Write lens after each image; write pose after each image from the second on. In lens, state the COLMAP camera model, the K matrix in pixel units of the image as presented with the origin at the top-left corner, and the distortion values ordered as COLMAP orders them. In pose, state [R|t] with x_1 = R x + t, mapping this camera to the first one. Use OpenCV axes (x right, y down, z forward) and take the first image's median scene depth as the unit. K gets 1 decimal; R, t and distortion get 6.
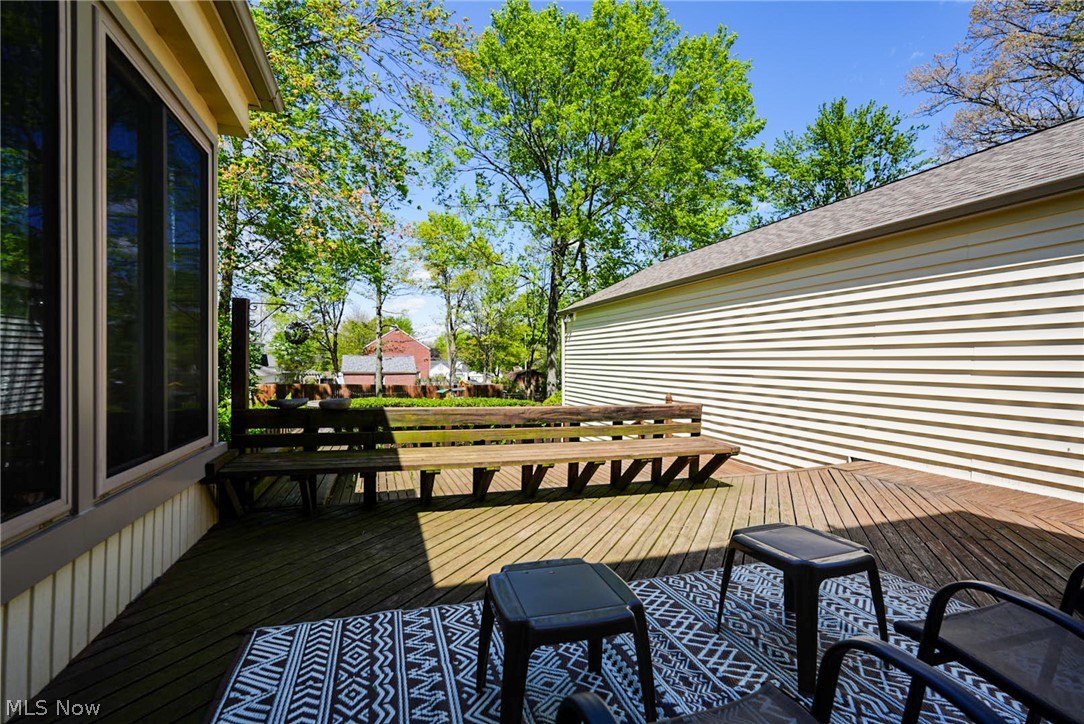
lens RADIAL K [[472.3, 0, 543.2], [0, 472.3, 364.2], [0, 0, 1]] dist [-0.010436, 0.000417]
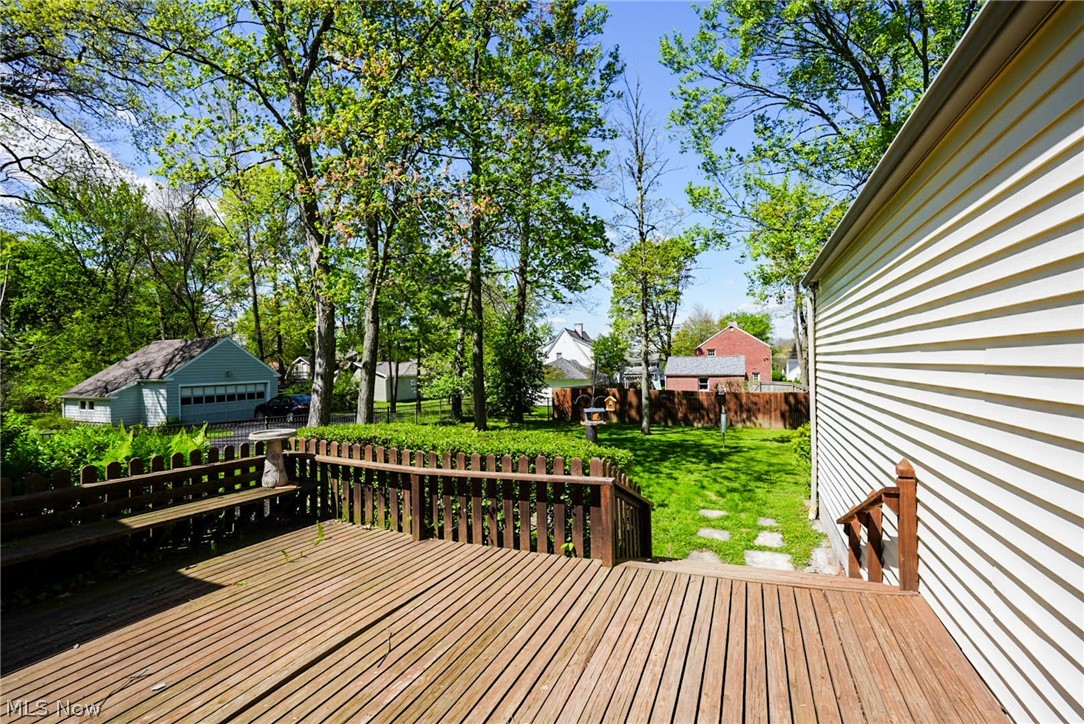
lens RADIAL K [[476.7, 0, 542.0], [0, 476.7, 362.0], [0, 0, 1]] dist [-0.001034, 0.000044]
pose [[0.726852, -0.021117, -0.686469, 0.055269], [0.018401, 0.999767, -0.011270, -0.002283], [0.686547, -0.004440, 0.727072, 0.084531]]
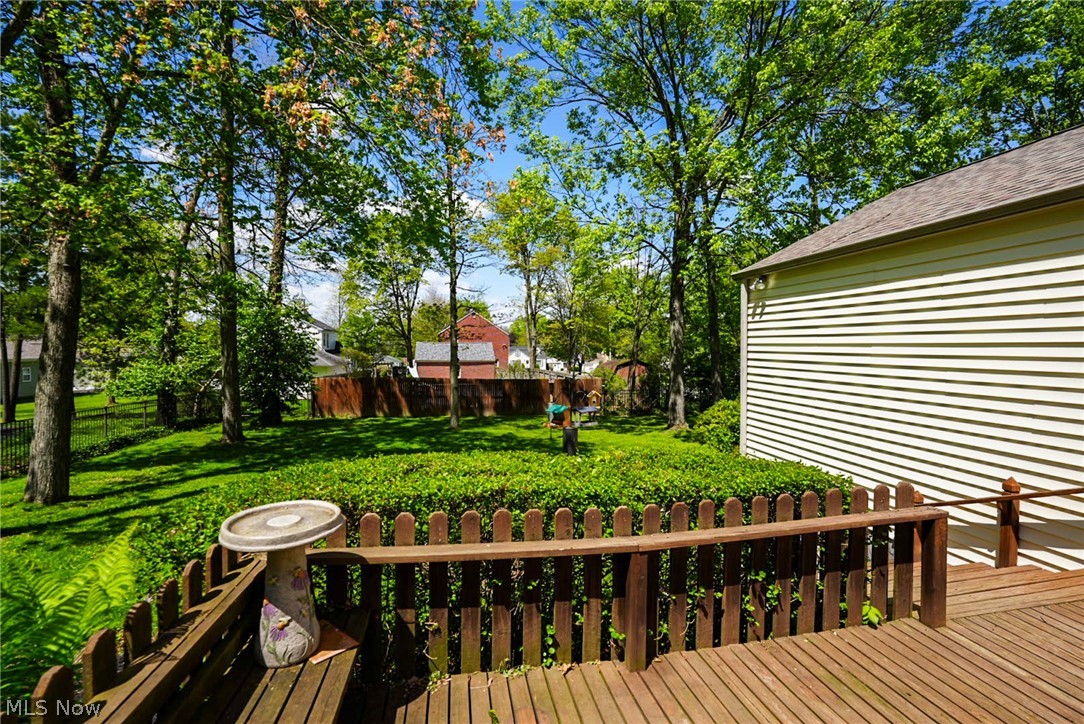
lens RADIAL K [[489.8, 0, 547.9], [0, 489.8, 360.8], [0, 0, 1]] dist [-0.000299, -0.000011]
pose [[0.989021, 0.003190, -0.147742, -0.027291], [0.000199, 0.999737, 0.022917, -0.003399], [0.147776, -0.022695, 0.988760, 0.082977]]
